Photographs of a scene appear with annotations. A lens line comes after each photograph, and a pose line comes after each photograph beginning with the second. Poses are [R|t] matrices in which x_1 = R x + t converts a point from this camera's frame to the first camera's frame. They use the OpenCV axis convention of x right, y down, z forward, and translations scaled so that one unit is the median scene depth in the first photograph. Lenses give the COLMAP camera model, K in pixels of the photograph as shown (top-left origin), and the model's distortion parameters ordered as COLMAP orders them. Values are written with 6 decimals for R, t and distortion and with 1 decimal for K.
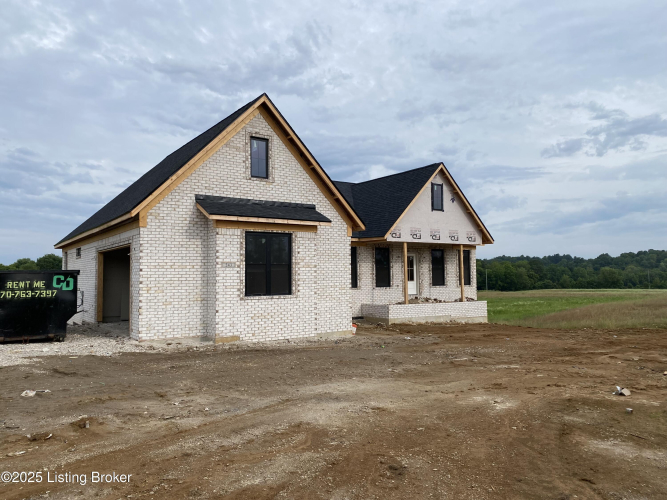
lens RADIAL K [[505.6, 0, 333.5], [0, 505.6, 250.0], [0, 0, 1]] dist [0.051709, -0.066506]
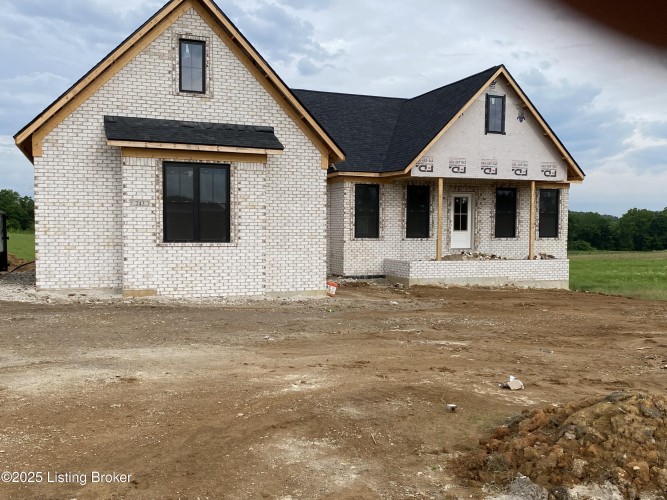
lens RADIAL K [[634.1, 0, 332.5], [0, 634.1, 269.4], [0, 0, 1]] dist [0.035211, -0.016645]
pose [[0.969853, 0.032664, -0.241491, 0.307442], [-0.003728, 0.992849, 0.119323, 0.010634], [0.243662, -0.114825, 0.963039, 0.068309]]
